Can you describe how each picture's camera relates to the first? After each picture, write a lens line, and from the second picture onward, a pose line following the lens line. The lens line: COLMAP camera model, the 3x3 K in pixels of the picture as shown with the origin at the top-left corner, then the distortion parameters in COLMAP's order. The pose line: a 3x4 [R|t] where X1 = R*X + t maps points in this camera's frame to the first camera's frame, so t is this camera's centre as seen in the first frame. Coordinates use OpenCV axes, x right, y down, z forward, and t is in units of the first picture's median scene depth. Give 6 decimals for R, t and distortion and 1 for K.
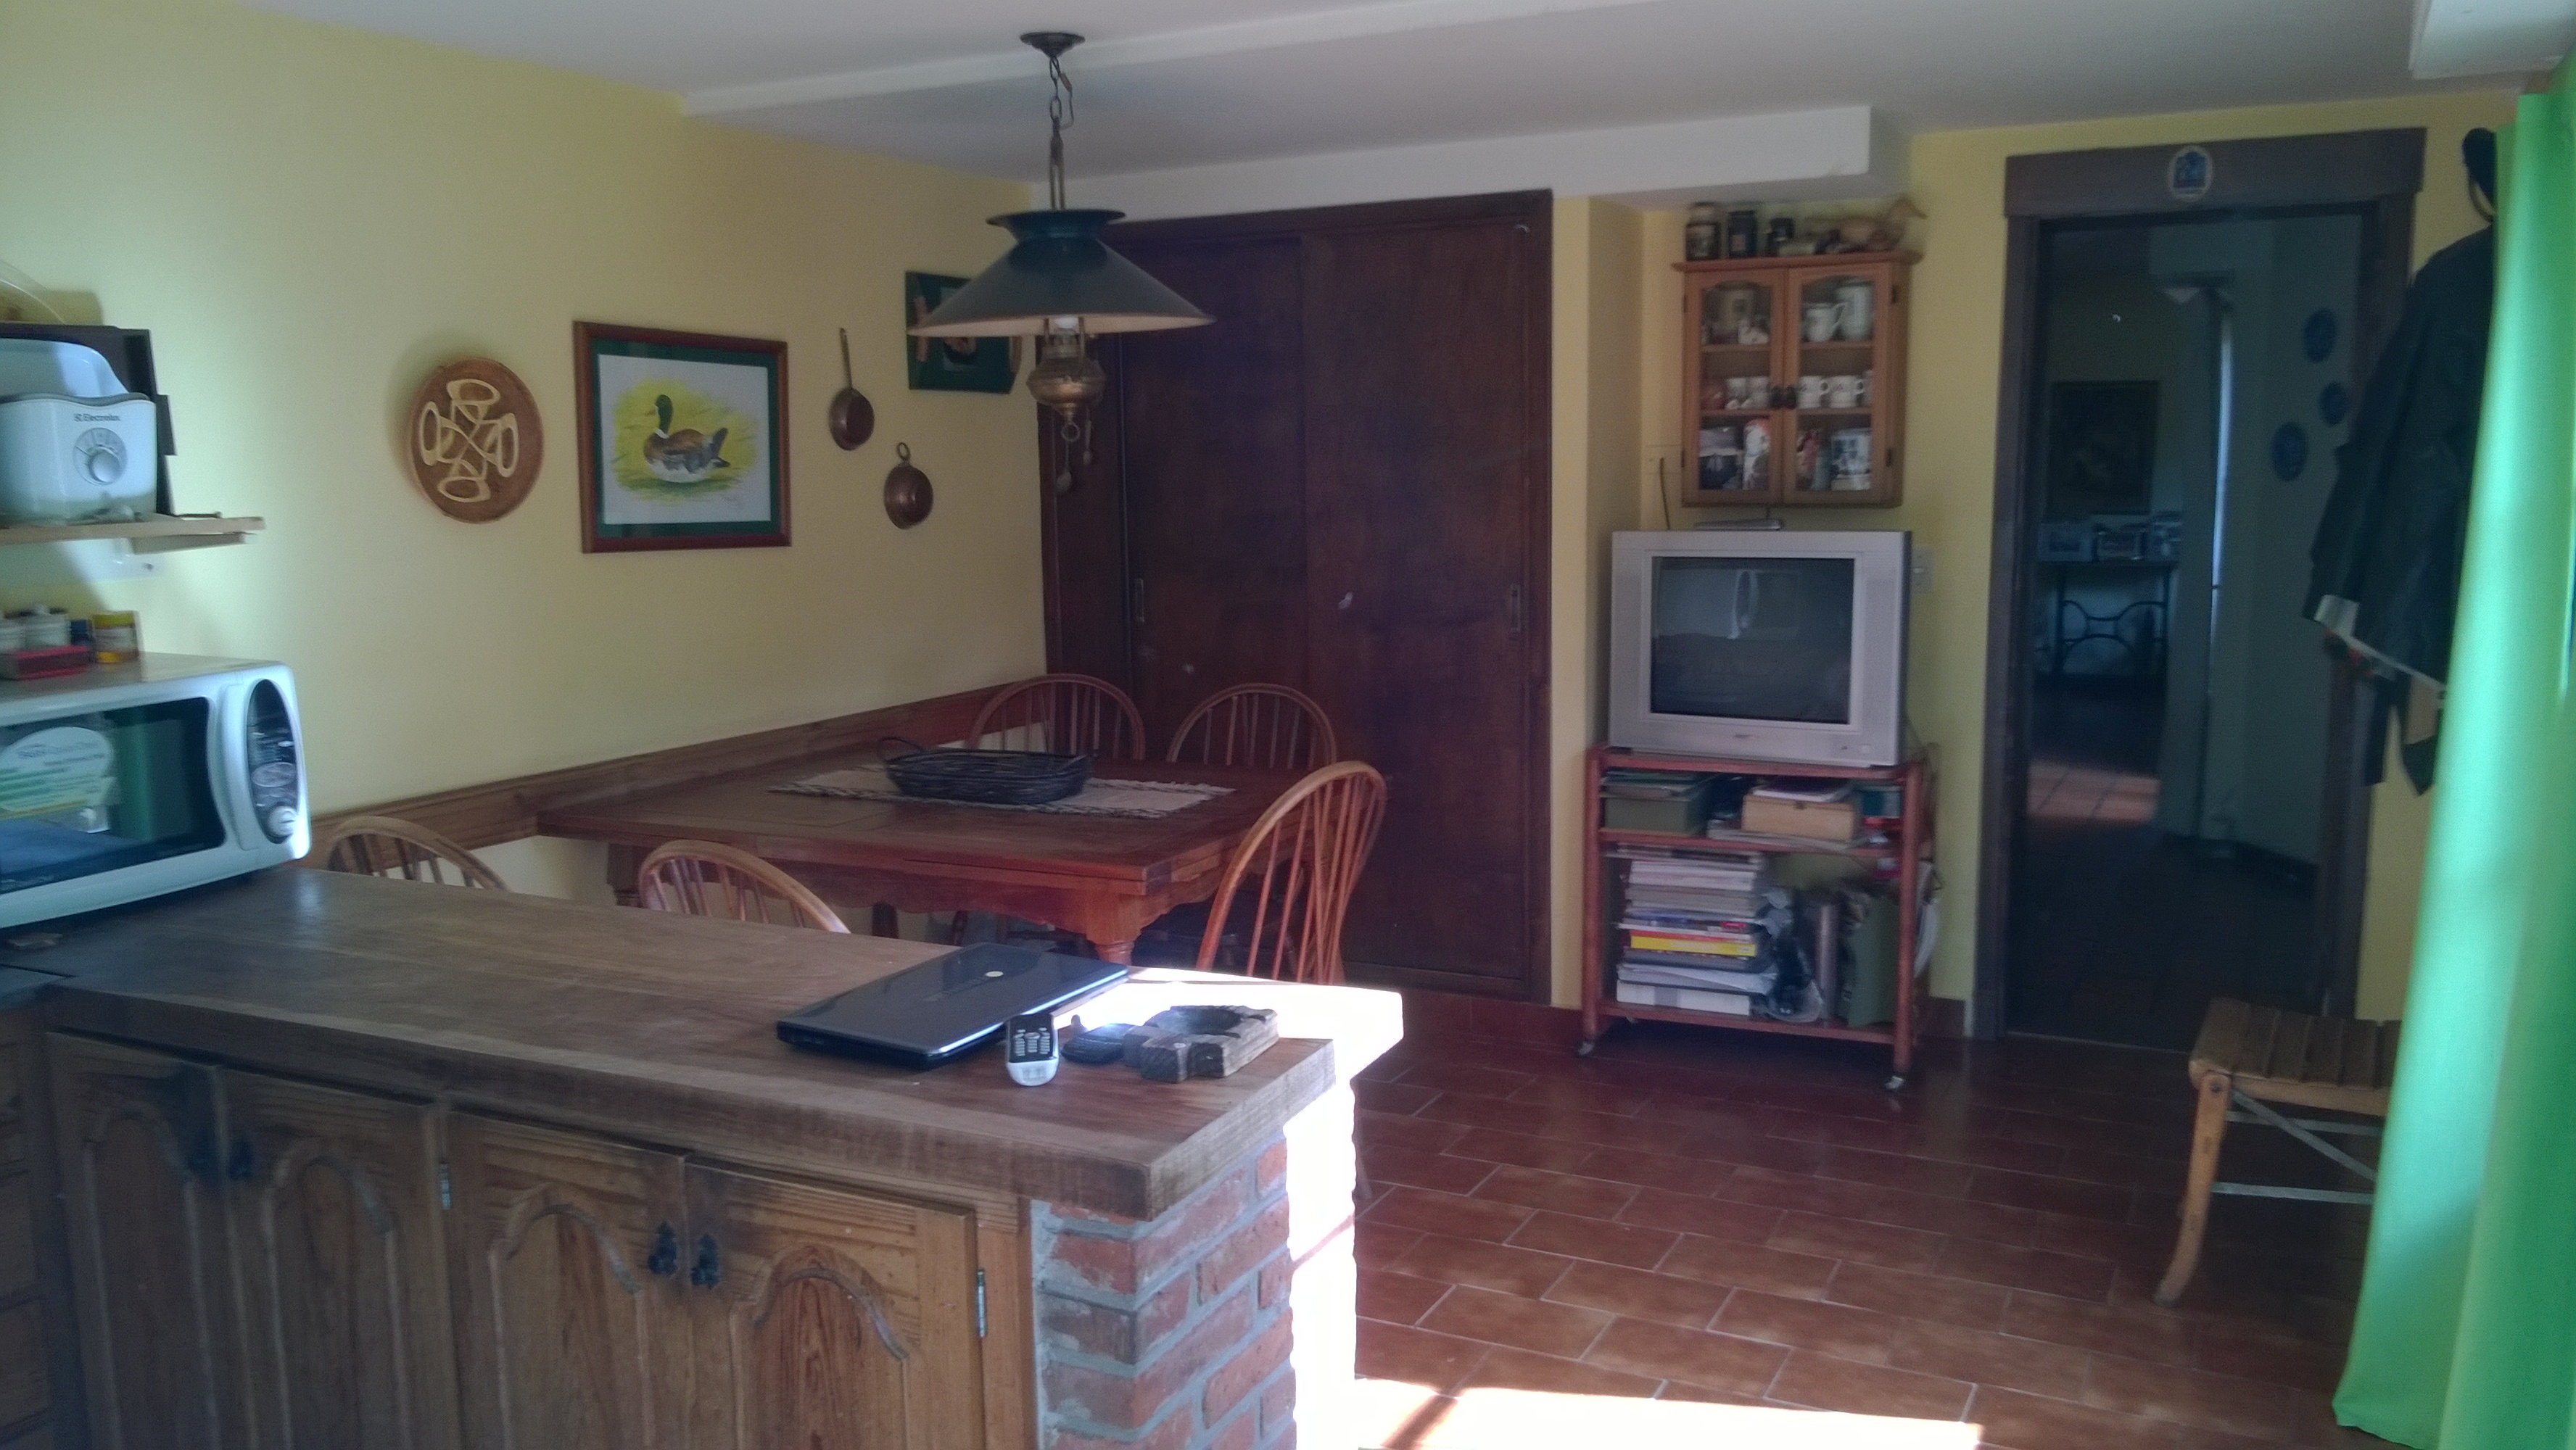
lens RADIAL K [[2021.3, 0, 1288.0], [0, 2021.3, 725.0], [0, 0, 1]] dist [0.048522, -0.077553]
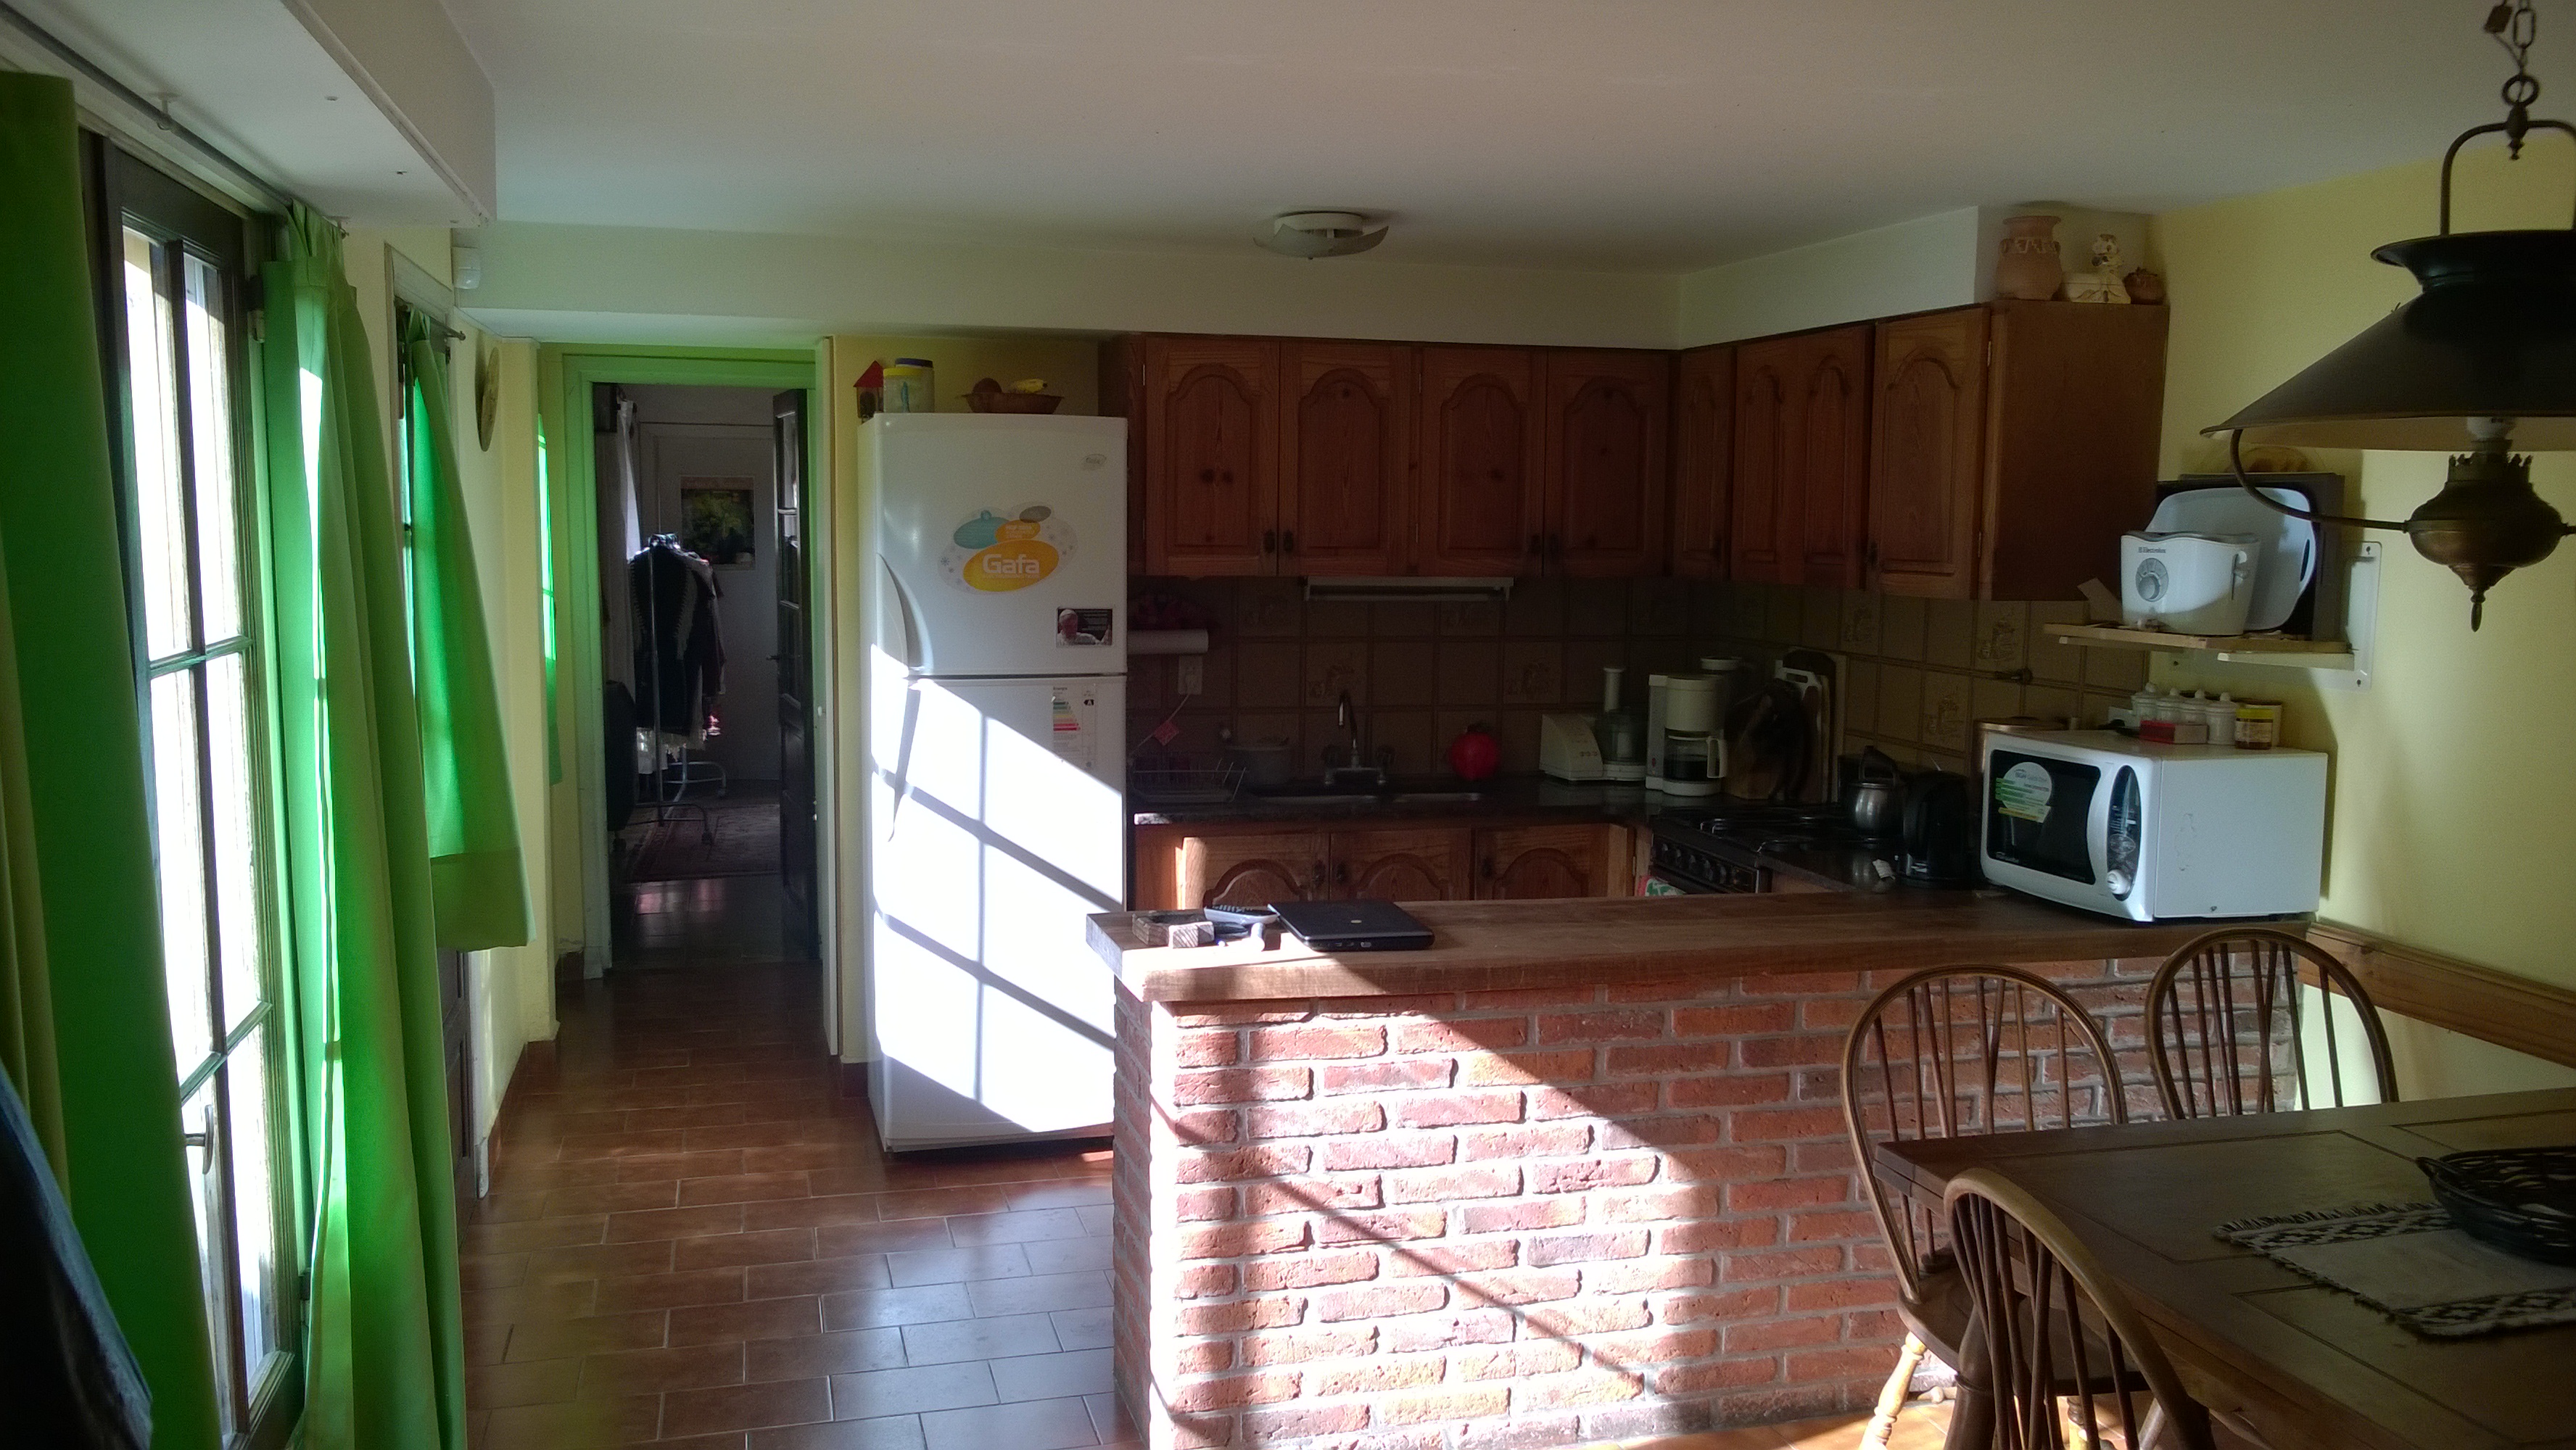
lens RADIAL K [[2021.3, 0, 1288.0], [0, 2021.3, 725.0], [0, 0, 1]] dist [0.048522, -0.077553]
pose [[-0.735432, 0.083329, -0.672456, 0.641976], [-0.098375, 0.968765, 0.227634, -0.264549], [0.670420, 0.233562, -0.704263, 1.496939]]
